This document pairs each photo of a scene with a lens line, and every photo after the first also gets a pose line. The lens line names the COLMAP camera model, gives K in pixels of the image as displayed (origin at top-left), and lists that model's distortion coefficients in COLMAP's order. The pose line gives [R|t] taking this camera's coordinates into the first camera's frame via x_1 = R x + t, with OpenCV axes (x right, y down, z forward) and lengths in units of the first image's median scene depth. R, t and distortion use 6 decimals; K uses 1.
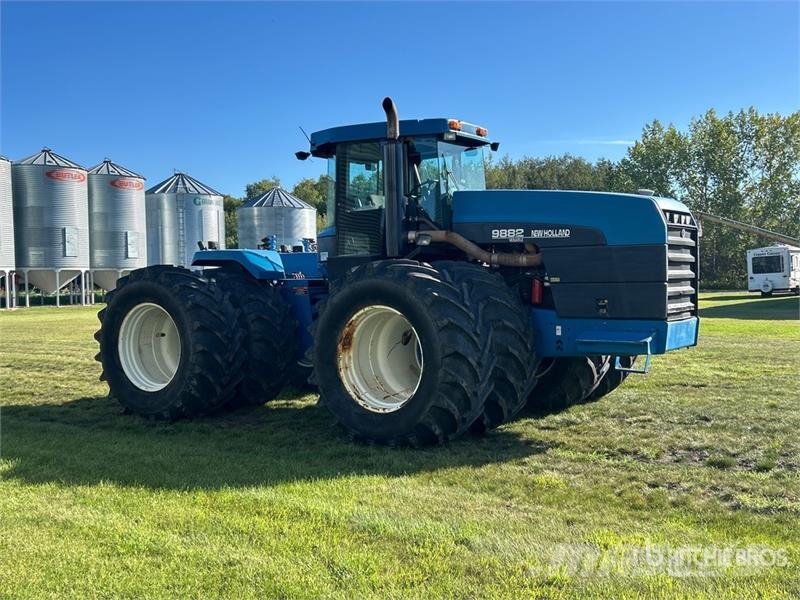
lens RADIAL K [[837.1, 0, 400.0], [0, 837.1, 300.0], [0, 0, 1]] dist [0.149729, -0.448896]
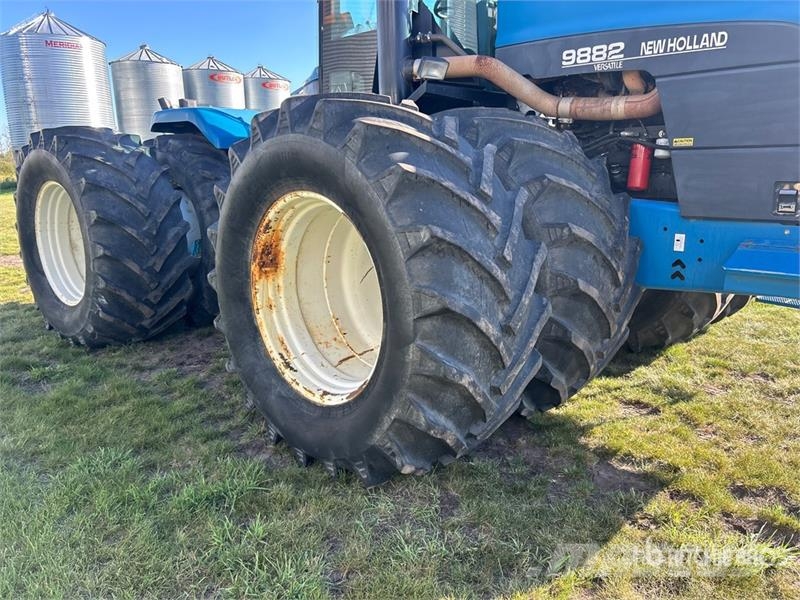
lens RADIAL K [[606.7, 0, 400.0], [0, 606.7, 300.0], [0, 0, 1]] dist [0.034417, -0.037547]
pose [[0.987098, 0.039162, -0.155253, 0.073410], [-0.008787, 0.981417, 0.191687, 0.000026], [0.159875, -0.187850, 0.969099, 0.570935]]
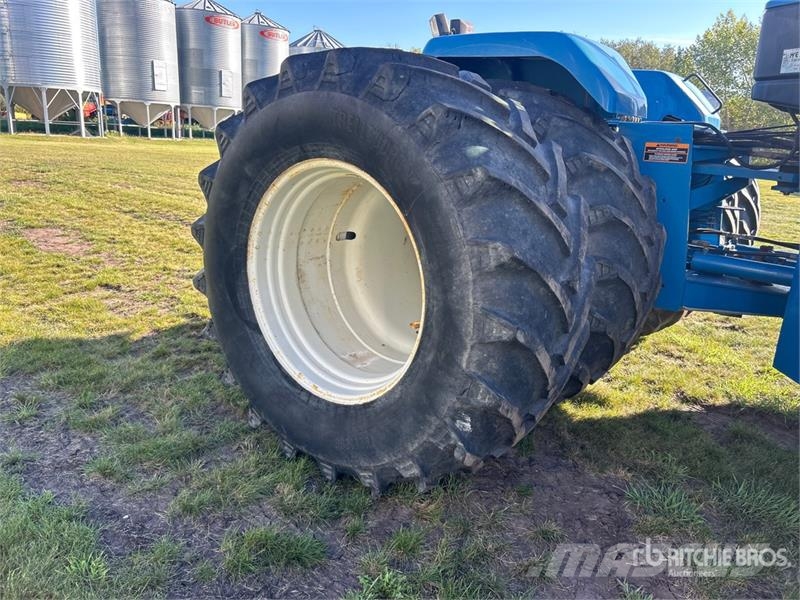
lens RADIAL K [[606.7, 0, 400.0], [0, 606.7, 300.0], [0, 0, 1]] dist [0.034417, -0.037547]
pose [[0.990953, 0.100426, -0.089033, -0.258212], [-0.076497, 0.967721, 0.240136, -0.003321], [0.110275, -0.231153, 0.966648, 0.800571]]
